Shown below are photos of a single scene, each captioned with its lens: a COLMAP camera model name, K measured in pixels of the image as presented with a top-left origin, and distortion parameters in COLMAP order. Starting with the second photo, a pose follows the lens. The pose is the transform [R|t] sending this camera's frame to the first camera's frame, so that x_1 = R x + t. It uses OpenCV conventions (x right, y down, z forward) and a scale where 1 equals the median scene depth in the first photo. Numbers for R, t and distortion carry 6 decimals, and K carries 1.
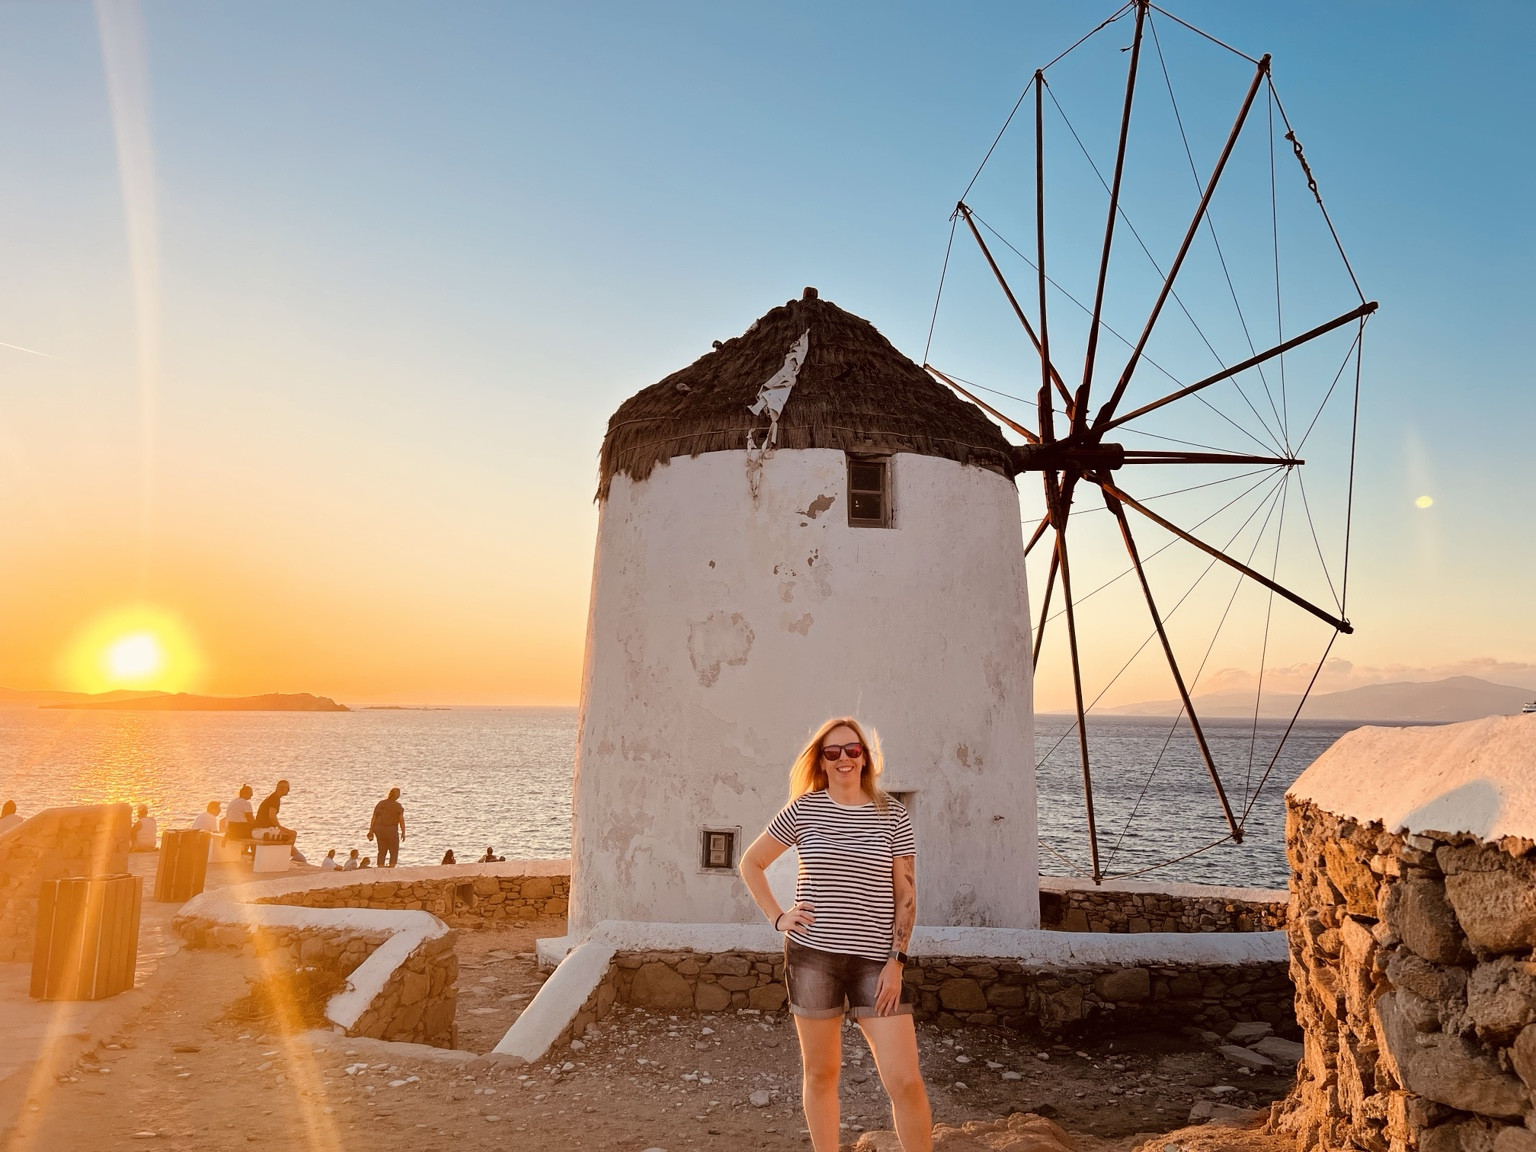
lens RADIAL K [[1150.0, 0, 768.0], [0, 1150.0, 576.9], [0, 0, 1]] dist [0.052793, -0.024310]
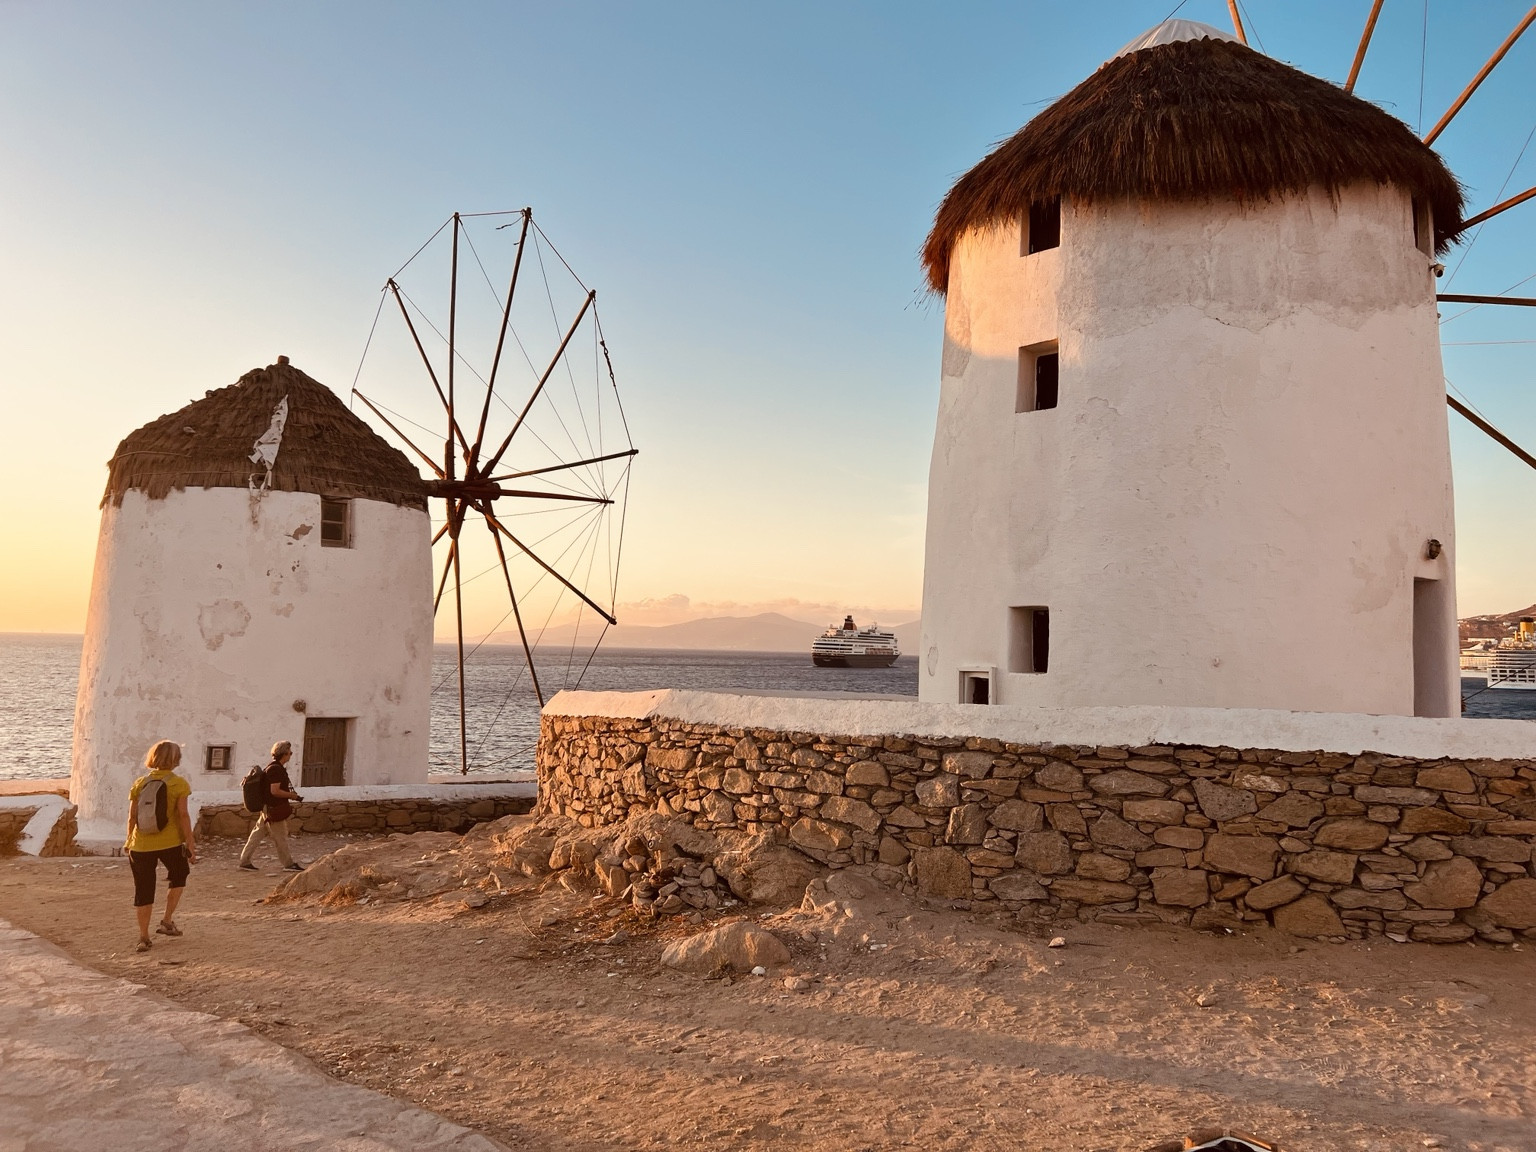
lens RADIAL K [[1150.0, 0, 774.8], [0, 1150.0, 576.0], [0, 0, 1]] dist [0.052793, -0.024310]
pose [[0.856285, 0.044888, 0.514550, -0.190746], [-0.075811, 0.996350, 0.039241, -0.103294], [-0.510910, -0.072610, 0.856562, -0.587727]]
